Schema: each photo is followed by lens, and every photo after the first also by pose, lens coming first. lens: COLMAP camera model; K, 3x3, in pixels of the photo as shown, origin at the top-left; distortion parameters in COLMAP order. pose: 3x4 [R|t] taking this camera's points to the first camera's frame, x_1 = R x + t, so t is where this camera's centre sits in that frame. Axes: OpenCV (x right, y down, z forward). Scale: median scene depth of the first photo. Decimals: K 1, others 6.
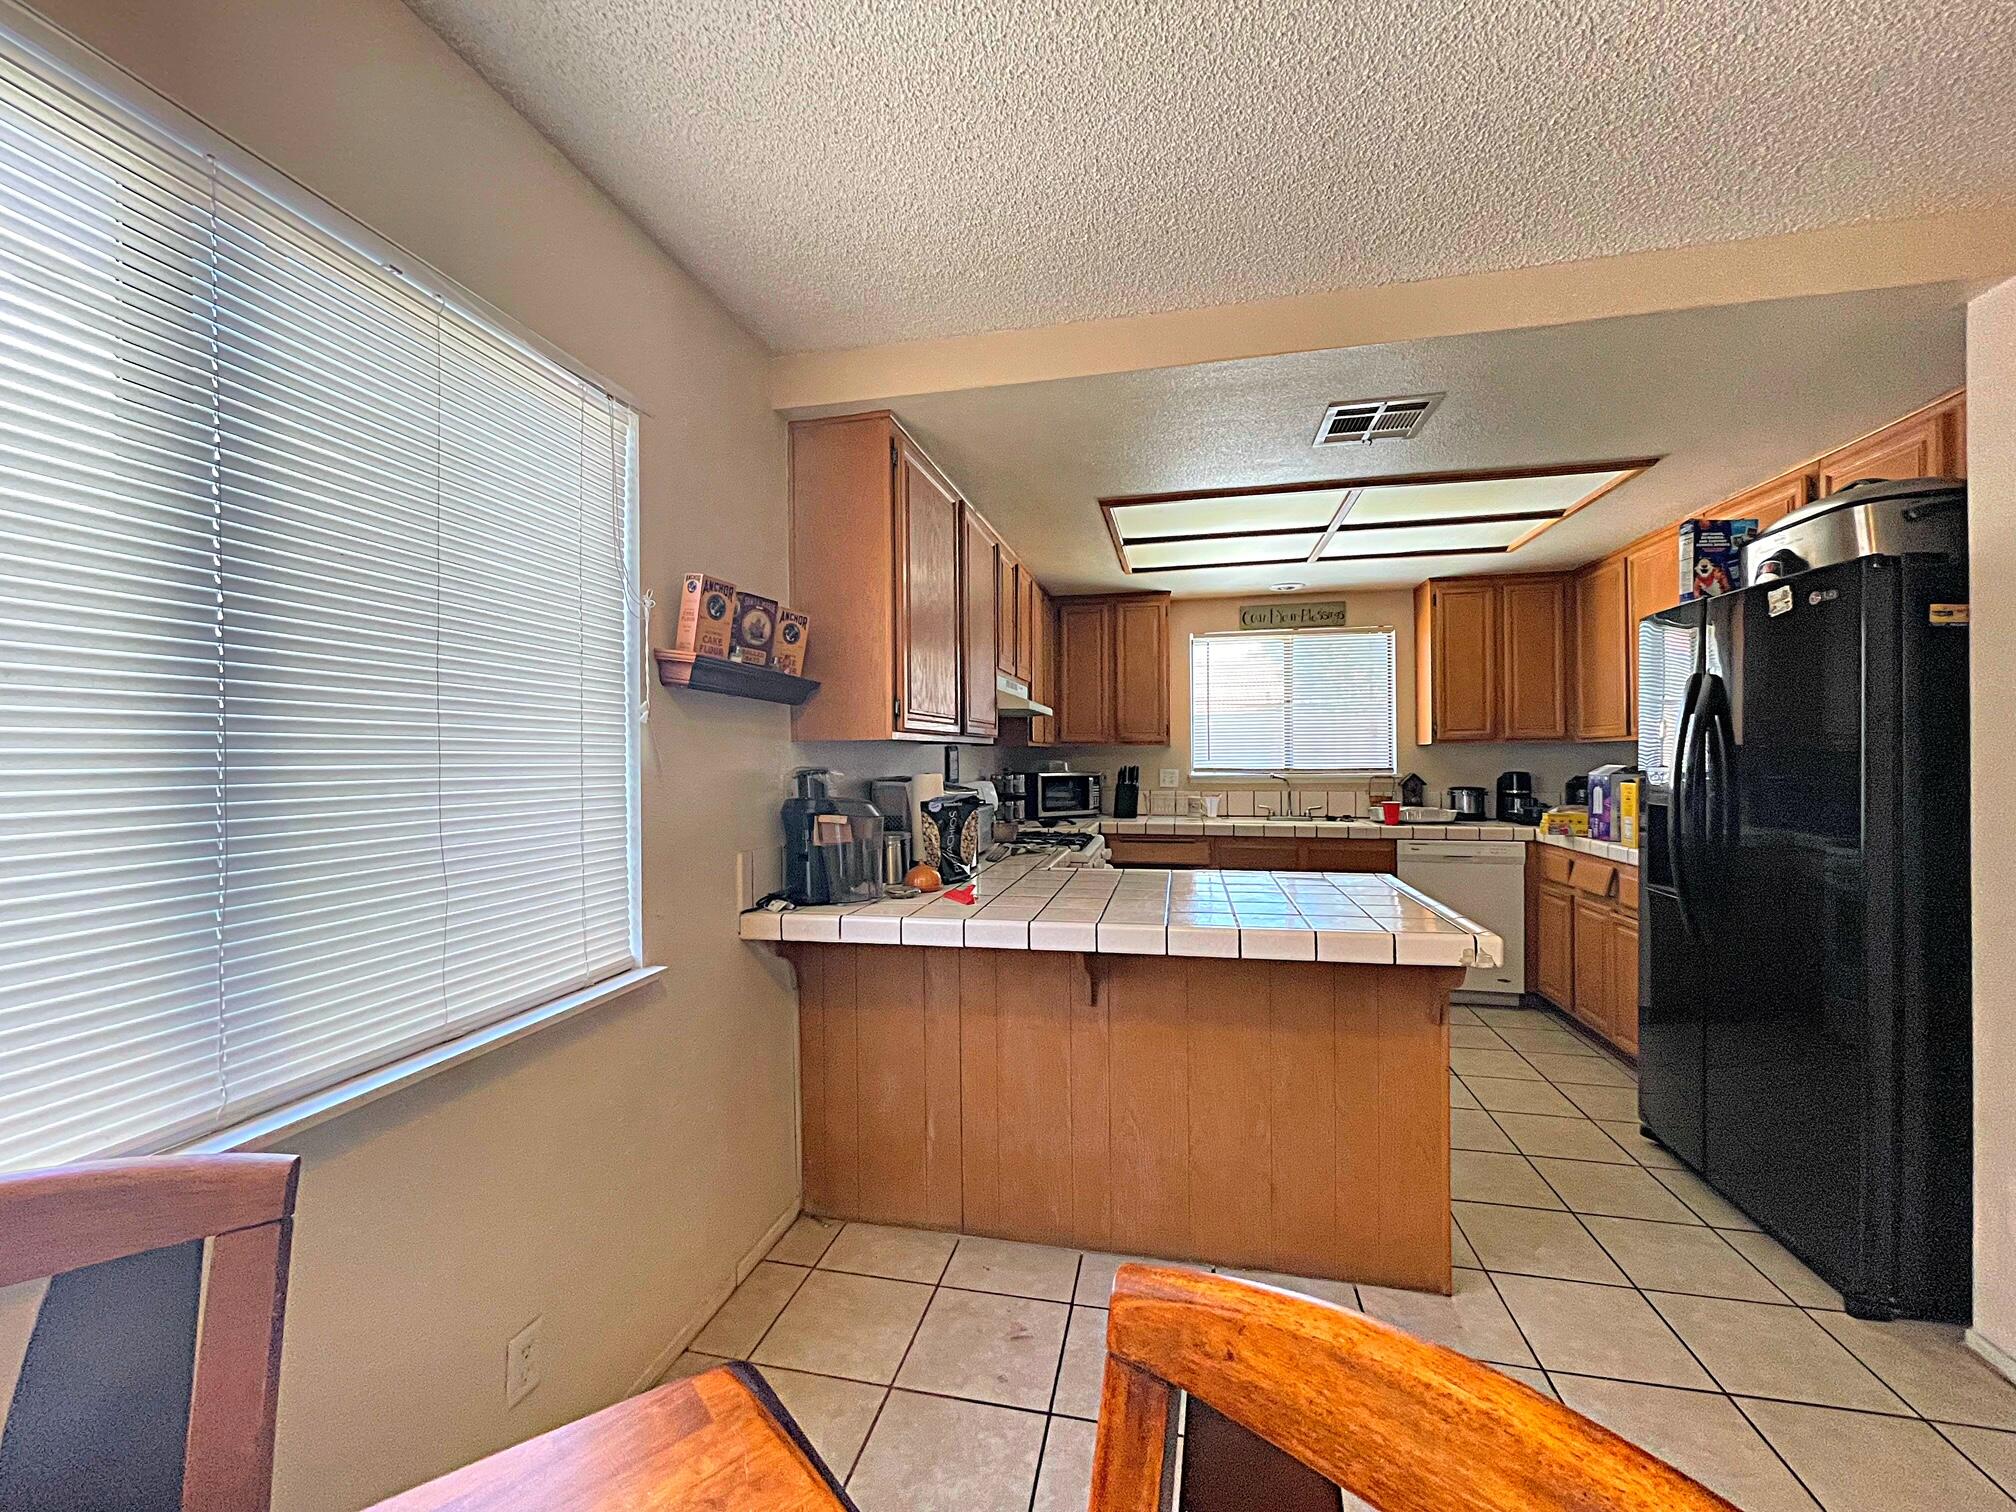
lens RADIAL K [[814.1, 0, 1001.2], [0, 814.1, 757.3], [0, 0, 1]] dist [-0.002907, 0.001262]
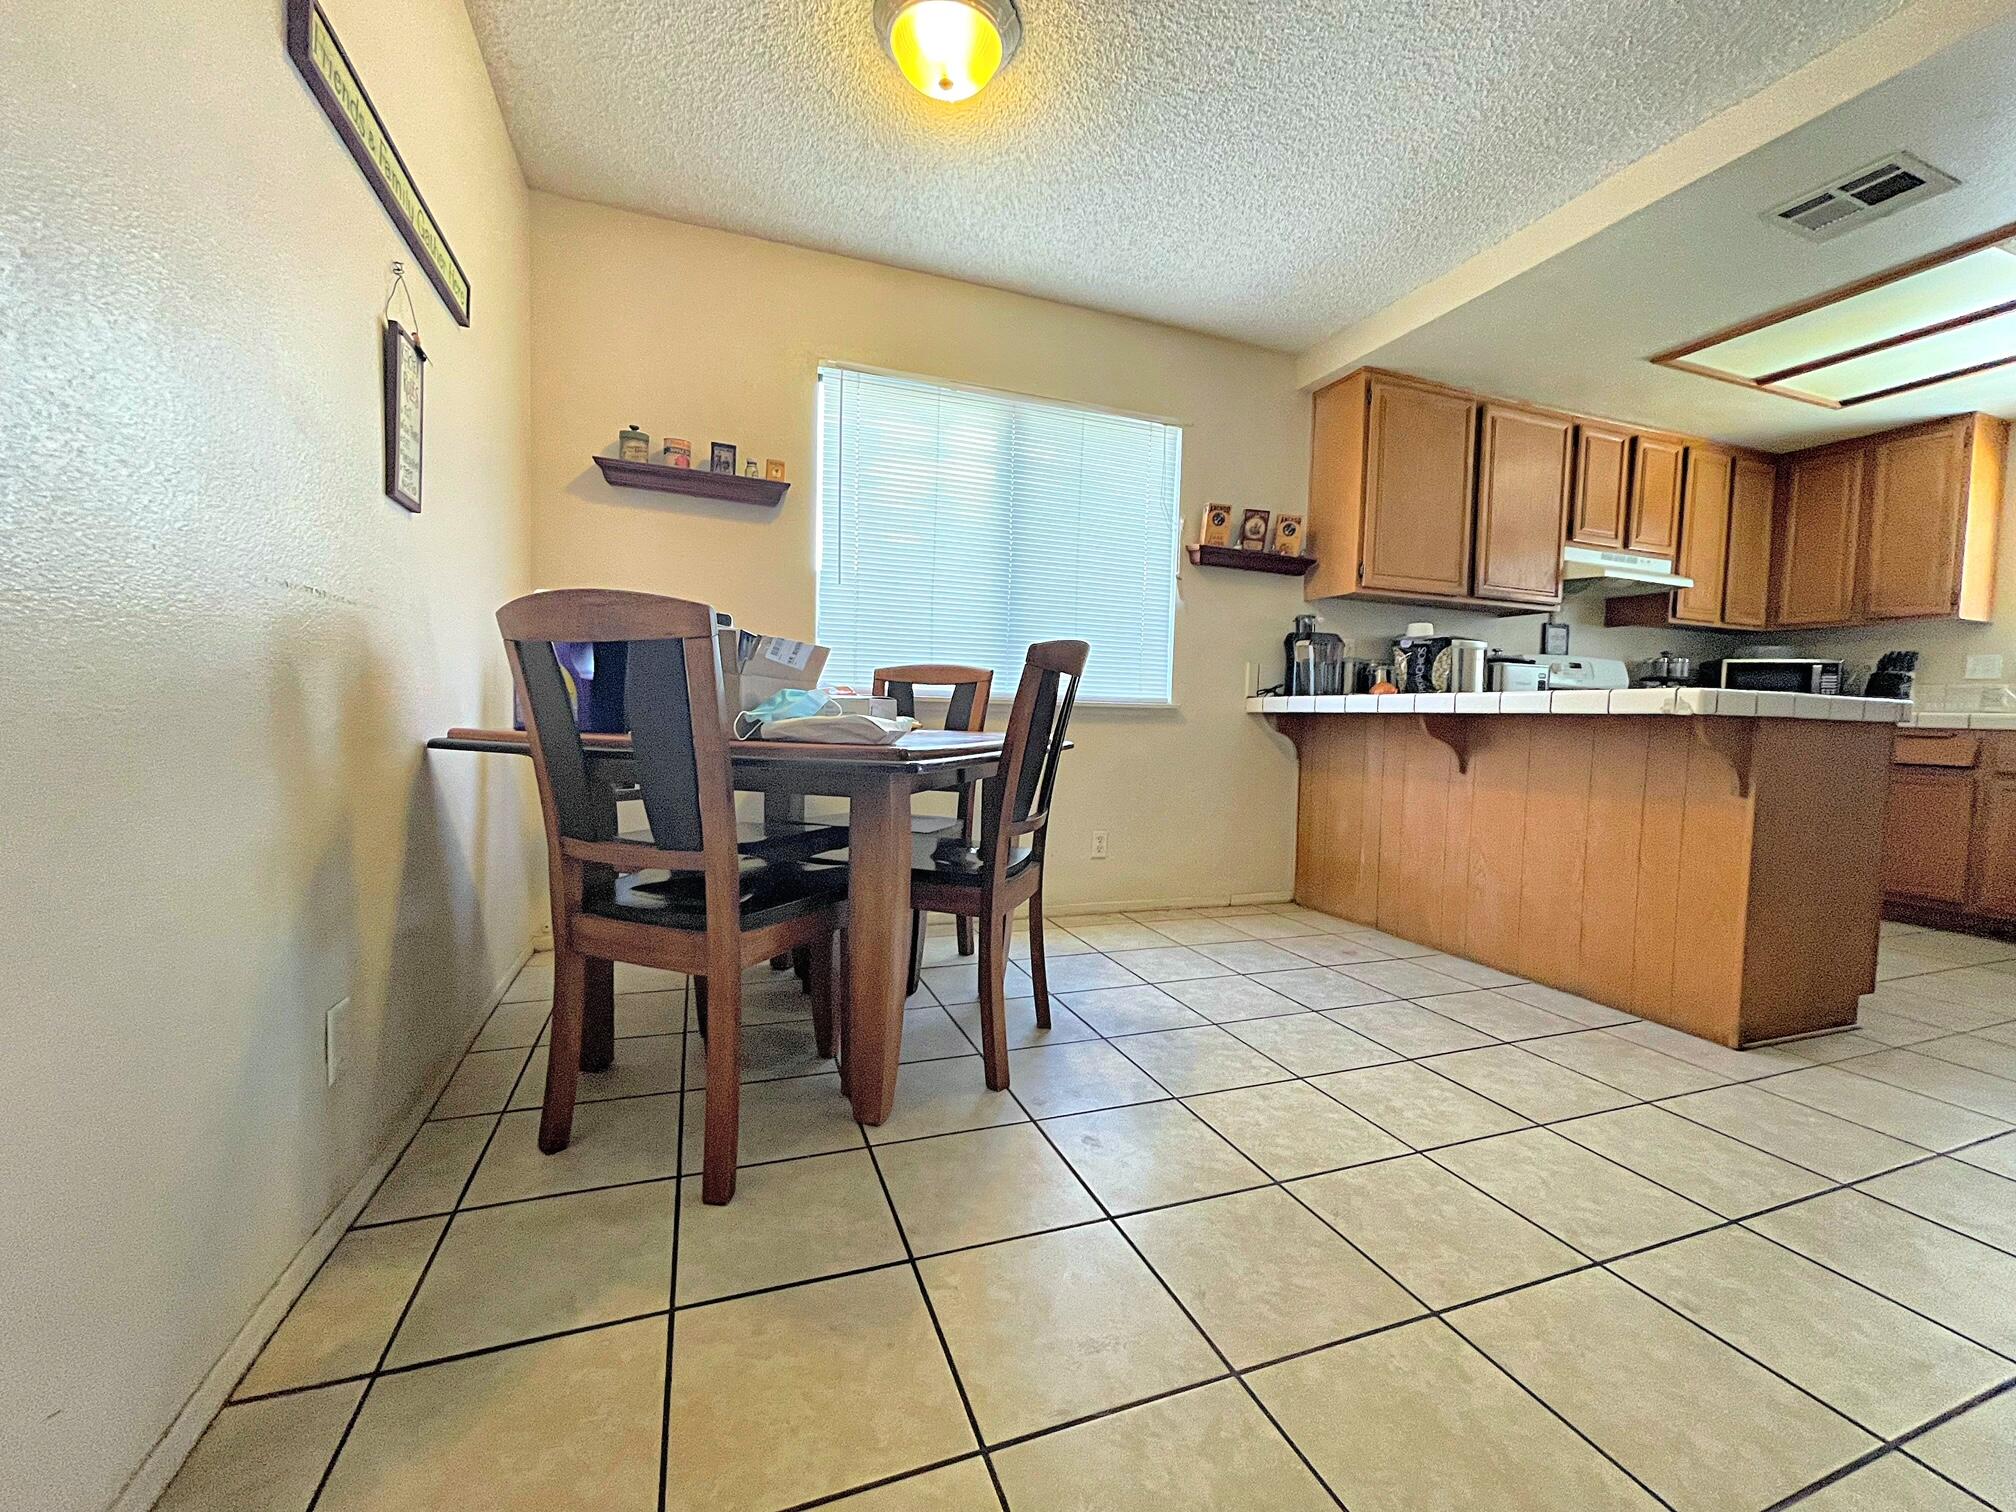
lens RADIAL K [[814.1, 0, 1002.7], [0, 814.1, 755.0], [0, 0, 1]] dist [-0.002907, 0.001262]
pose [[0.545732, 0.067916, -0.835203, 0.480704], [-0.033761, 0.997683, 0.059069, 0.129400], [0.837280, -0.004038, 0.546760, -0.219217]]
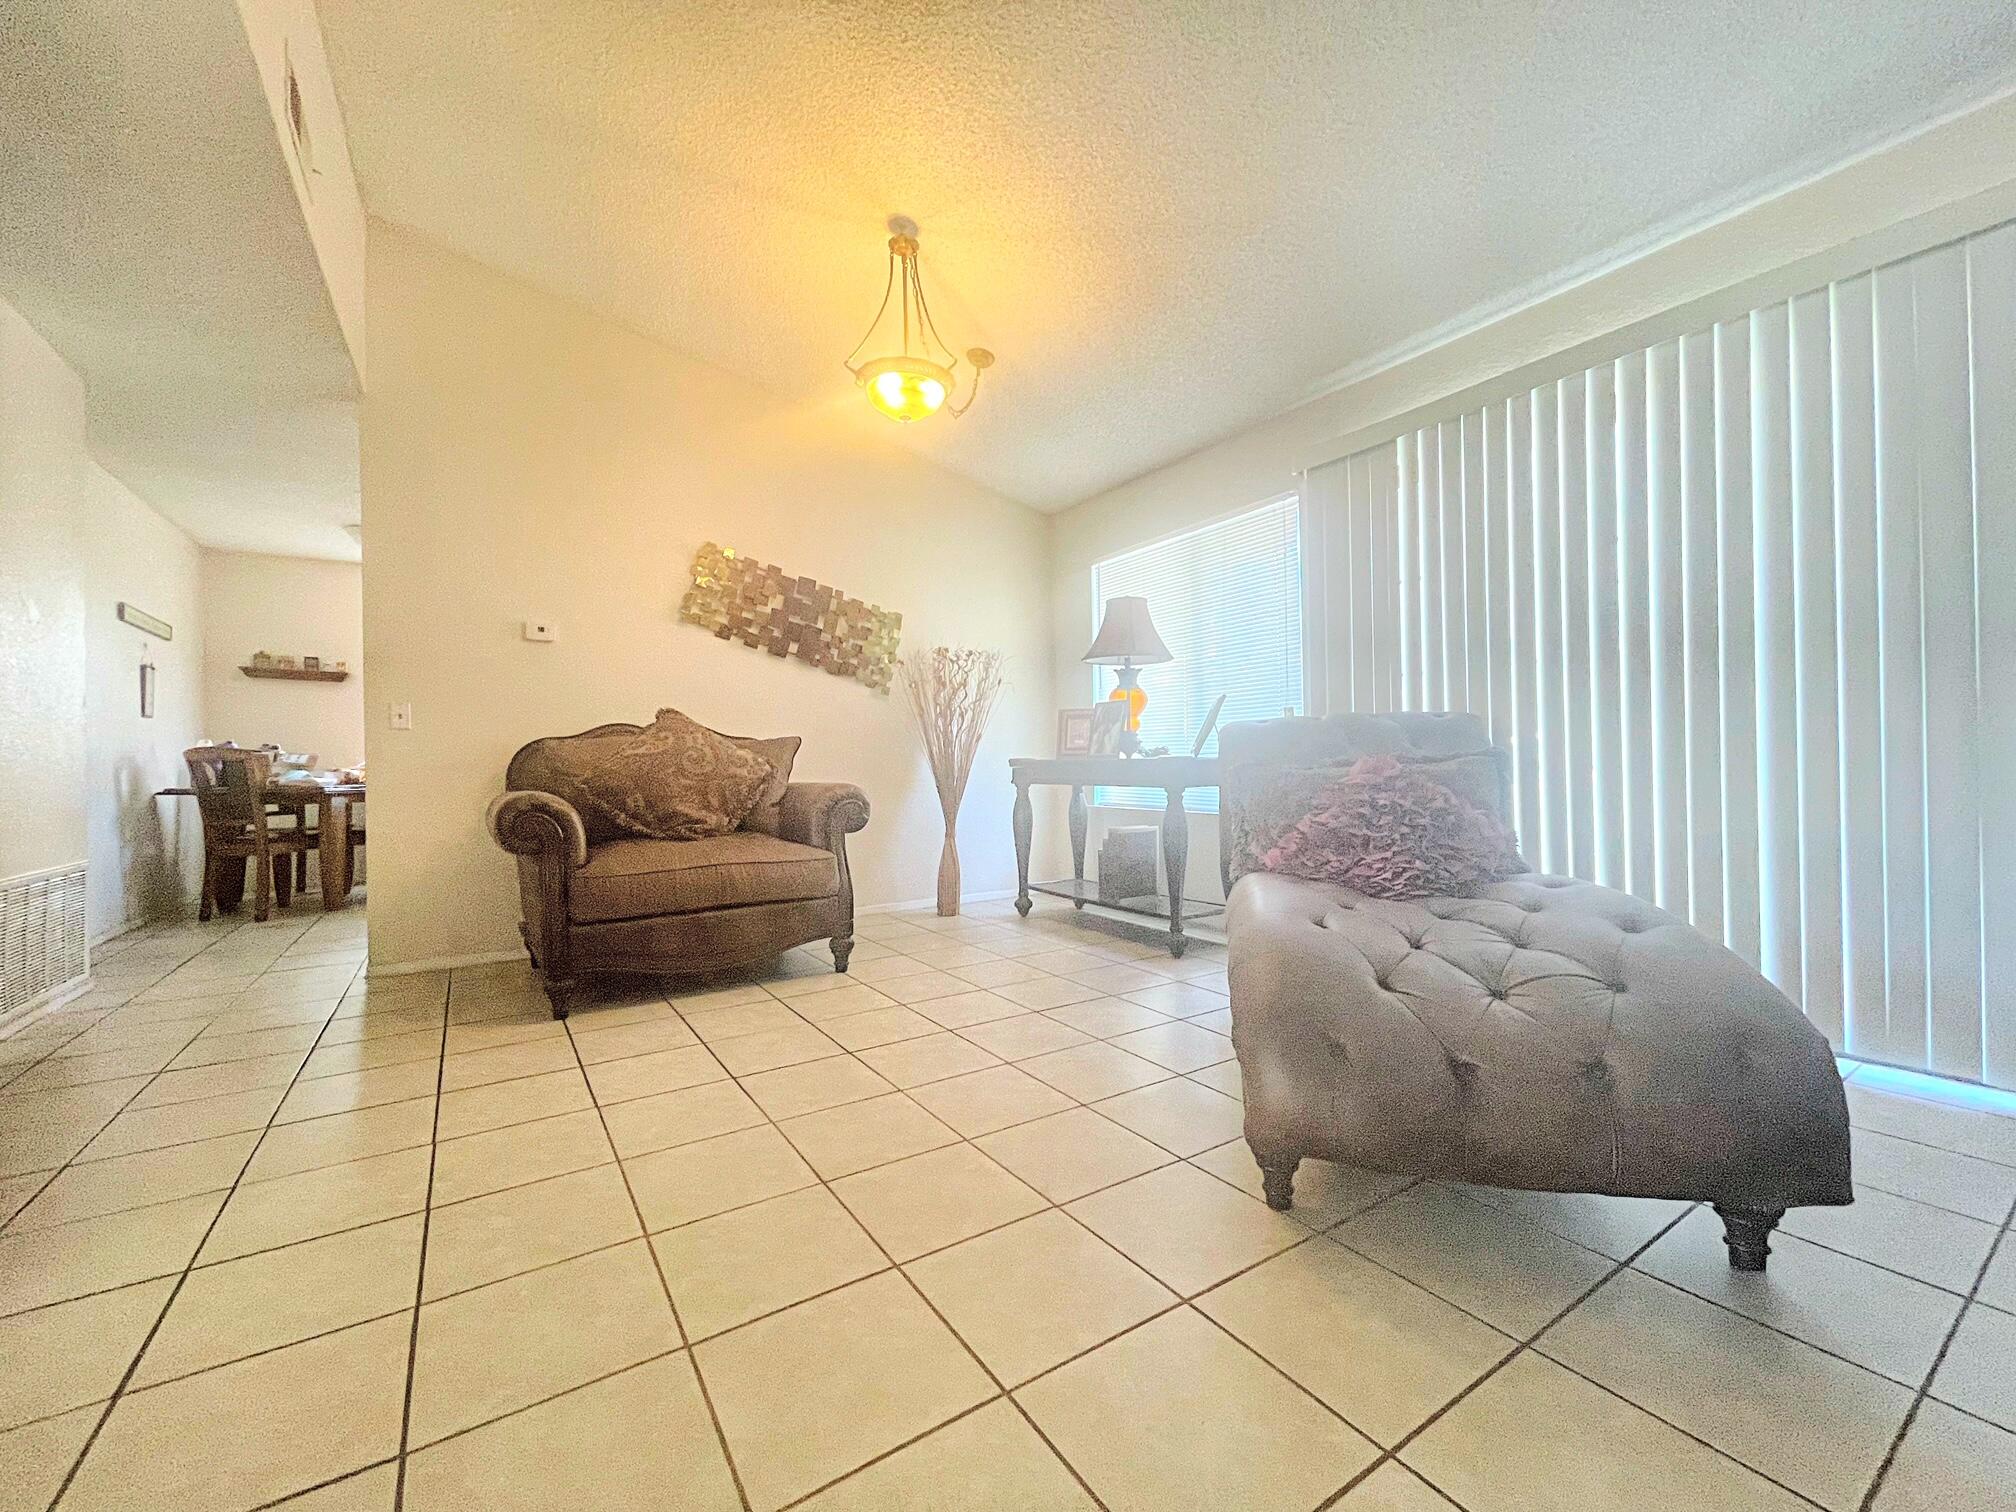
lens RADIAL K [[814.1, 0, 1003.5], [0, 814.1, 753.6], [0, 0, 1]] dist [-0.002907, 0.001262]
pose [[0.713357, -0.009701, -0.700734, 1.863100], [0.007848, 0.999952, -0.005854, 0.112346], [0.700757, -0.001323, 0.713399, -0.215779]]
